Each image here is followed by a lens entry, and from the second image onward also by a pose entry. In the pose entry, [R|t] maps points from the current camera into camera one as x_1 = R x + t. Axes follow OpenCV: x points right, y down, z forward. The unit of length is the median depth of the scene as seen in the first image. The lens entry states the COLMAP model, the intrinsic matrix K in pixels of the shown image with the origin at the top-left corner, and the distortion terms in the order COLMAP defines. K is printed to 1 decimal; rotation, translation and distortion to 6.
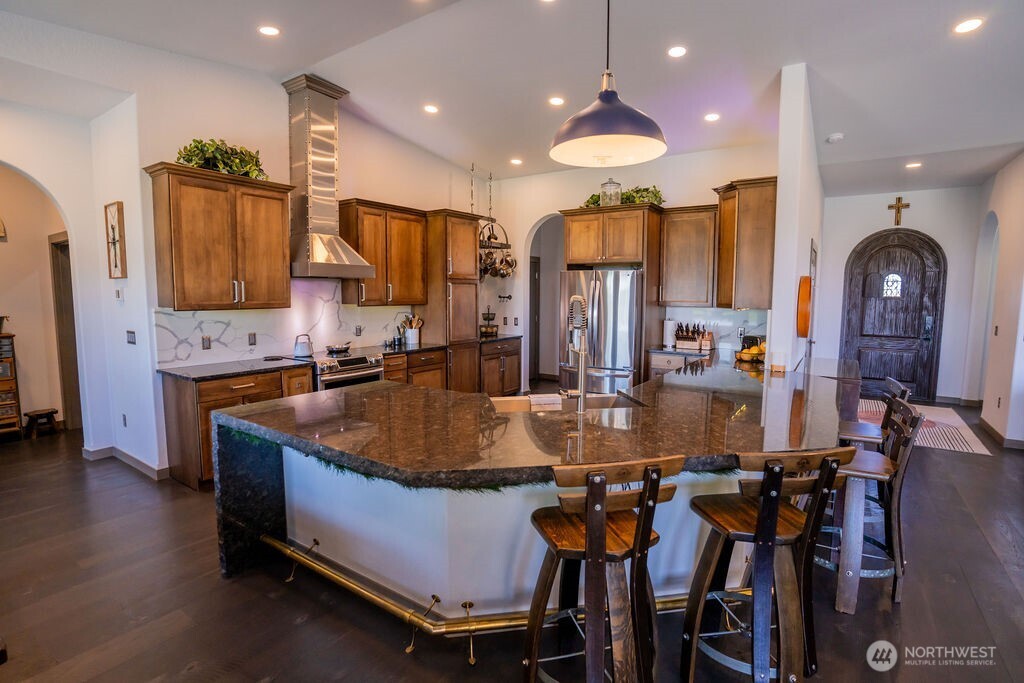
lens RADIAL K [[498.9, 0, 512.0], [0, 498.9, 341.5], [0, 0, 1]] dist [-0.082372, 0.035580]
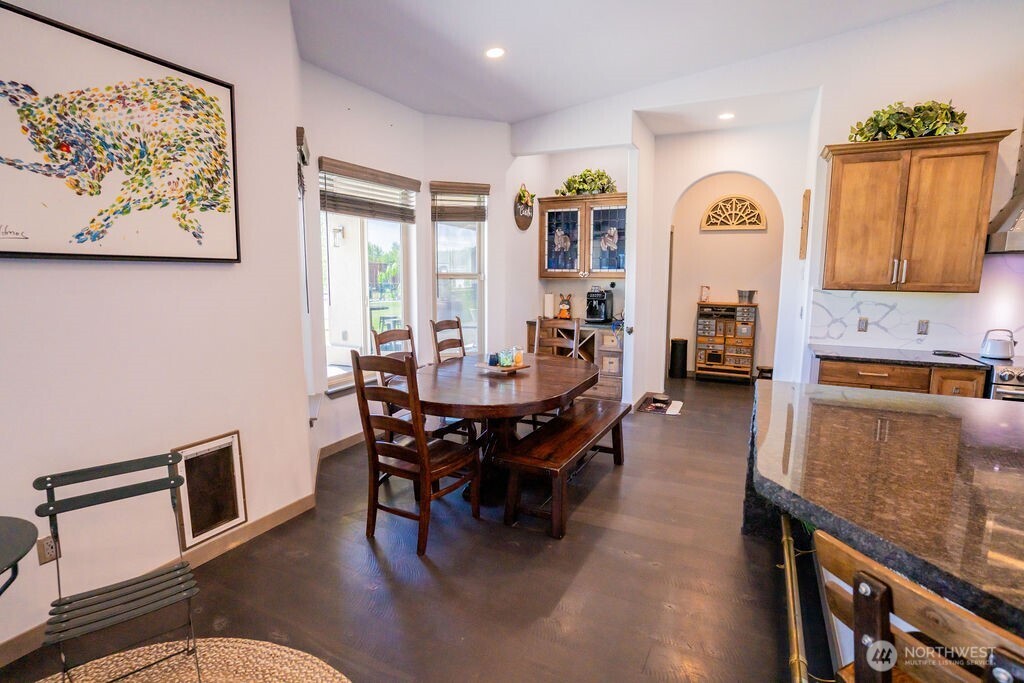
lens RADIAL K [[498.9, 0, 512.0], [0, 498.9, 341.5], [0, 0, 1]] dist [-0.082372, 0.035580]
pose [[0.129816, 0.131117, -0.982831, 0.228875], [-0.098873, 0.987990, 0.118746, -0.009504], [0.986596, 0.081760, 0.141220, 0.186307]]
